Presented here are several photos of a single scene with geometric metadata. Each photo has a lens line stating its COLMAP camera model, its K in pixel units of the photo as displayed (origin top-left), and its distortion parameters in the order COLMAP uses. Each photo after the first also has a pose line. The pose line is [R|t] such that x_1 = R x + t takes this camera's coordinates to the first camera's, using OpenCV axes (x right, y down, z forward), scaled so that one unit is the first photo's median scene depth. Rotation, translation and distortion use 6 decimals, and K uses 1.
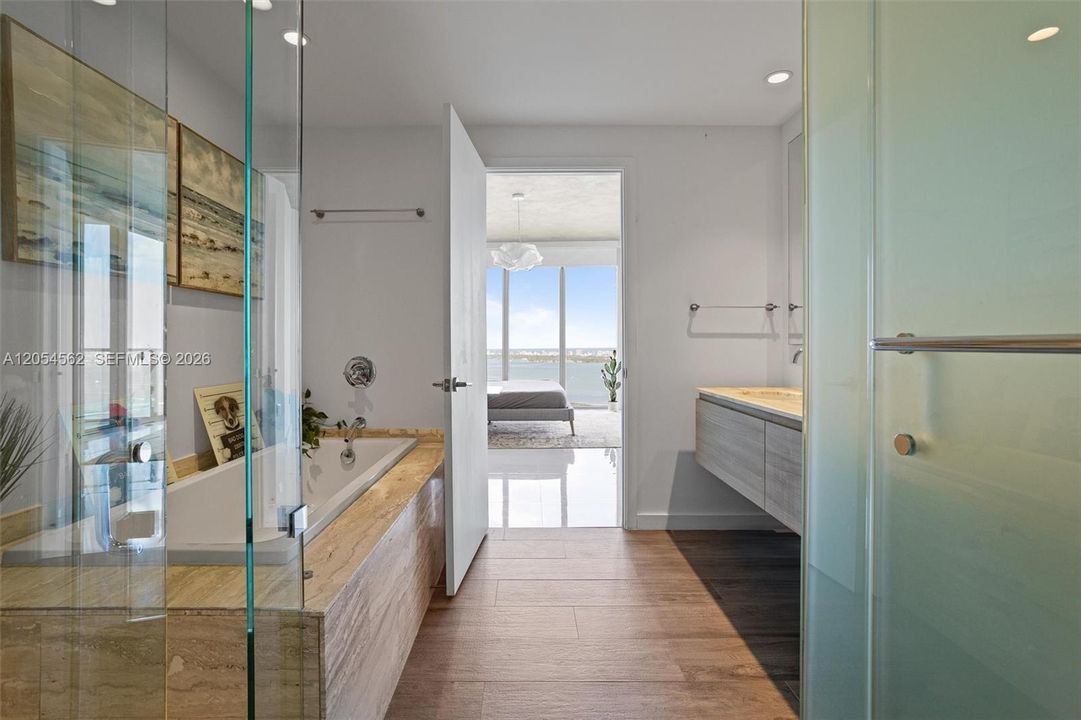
lens RADIAL K [[528.5, 0, 517.2], [0, 528.5, 348.8], [0, 0, 1]] dist [-0.024456, 0.001498]
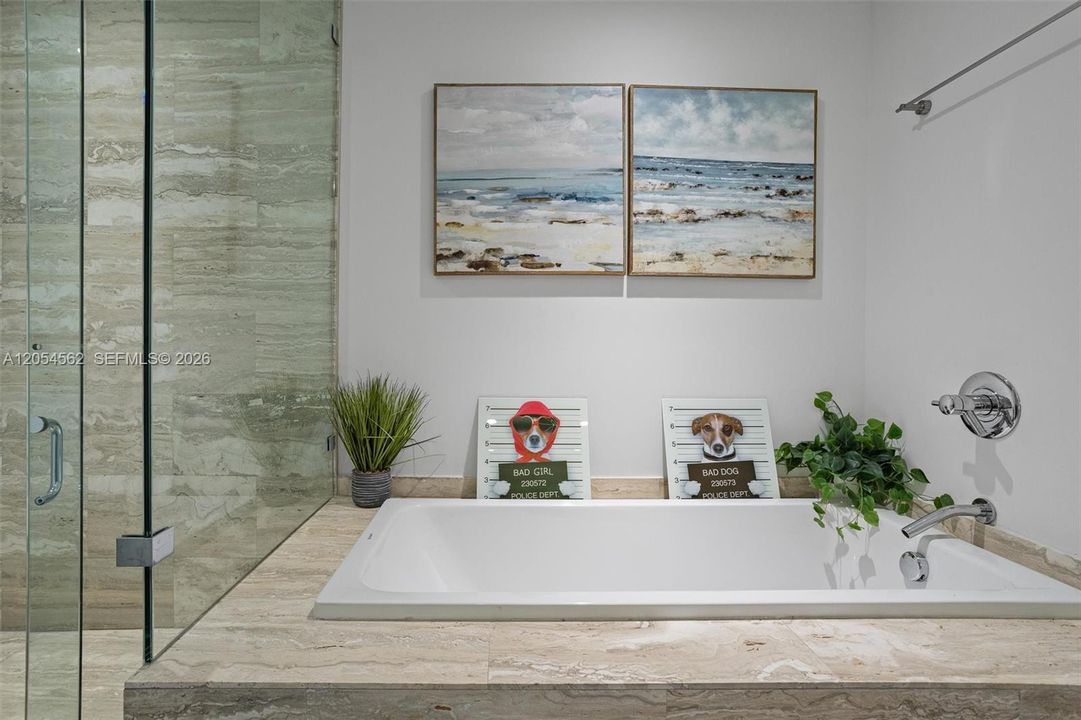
lens RADIAL K [[528.5, 0, 517.2], [0, 528.5, 348.8], [0, 0, 1]] dist [-0.024456, 0.001498]
pose [[0.036456, 0.006475, -0.999314, 0.195167], [-0.017352, 0.999832, 0.005846, -0.001003], [0.999185, 0.017127, 0.036562, 0.726180]]
